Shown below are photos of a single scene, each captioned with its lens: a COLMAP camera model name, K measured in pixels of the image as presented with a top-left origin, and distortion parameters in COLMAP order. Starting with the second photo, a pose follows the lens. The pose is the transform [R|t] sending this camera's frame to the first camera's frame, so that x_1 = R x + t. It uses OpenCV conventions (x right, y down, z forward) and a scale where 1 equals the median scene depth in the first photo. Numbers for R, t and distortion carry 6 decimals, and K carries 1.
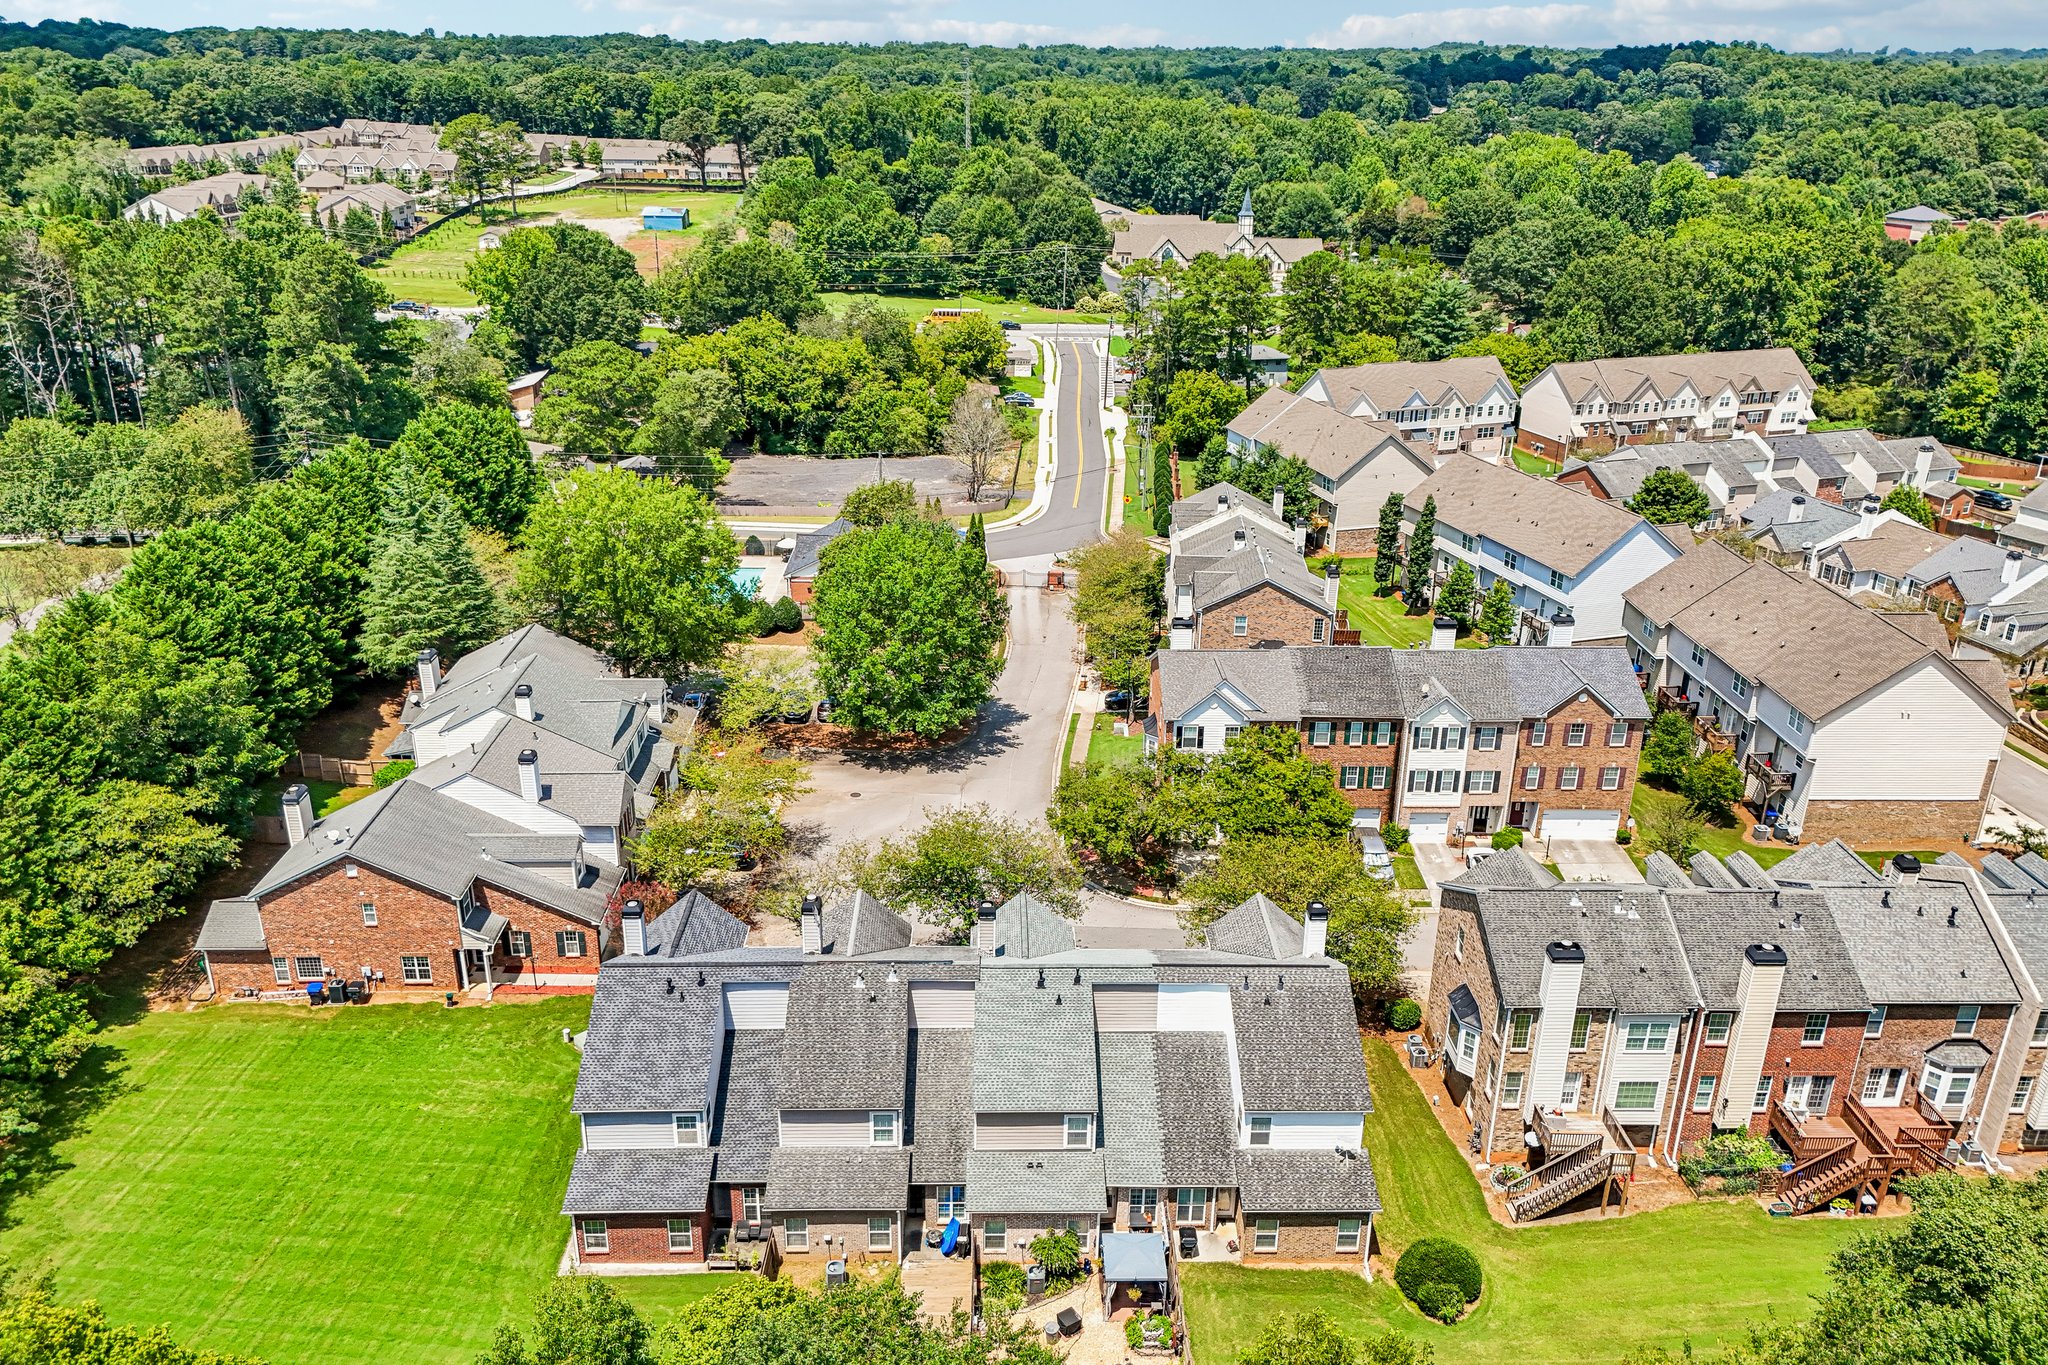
lens RADIAL K [[1421.8, 0, 1024.0], [0, 1421.8, 682.5], [0, 0, 1]] dist [0.140681, -0.155508]
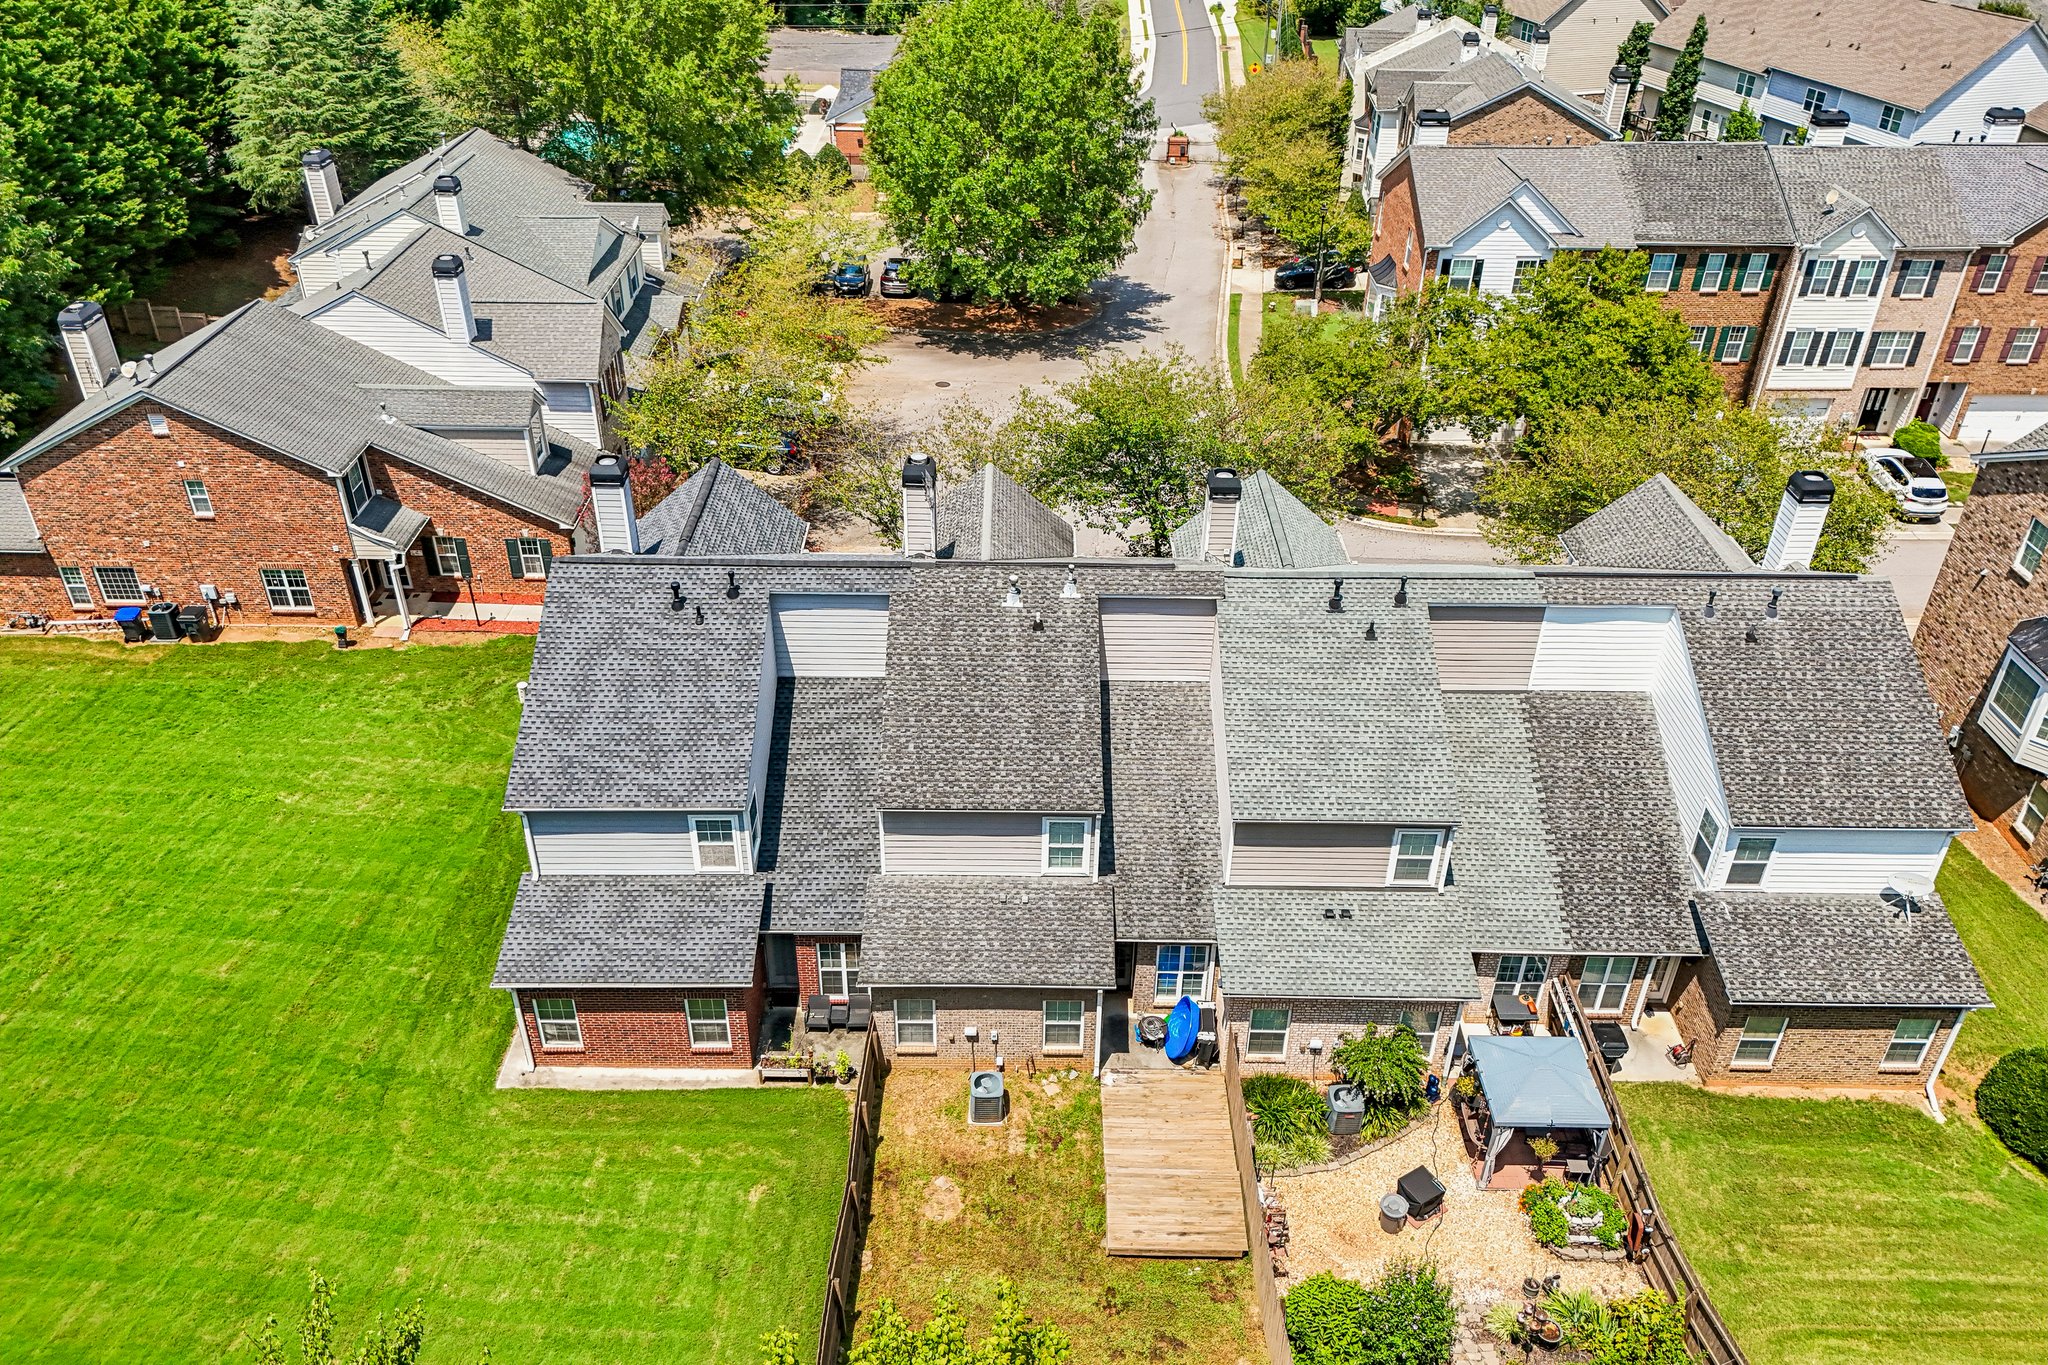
lens RADIAL K [[1461.6, 0, 1025.8], [0, 1461.6, 602.7], [0, 0, 1]] dist [0.103287, -0.061641]
pose [[0.999750, 0.007506, -0.021073, -0.083102], [-0.004395, 0.989570, 0.143984, 0.109886], [0.021934, -0.143855, 0.989356, 0.369170]]
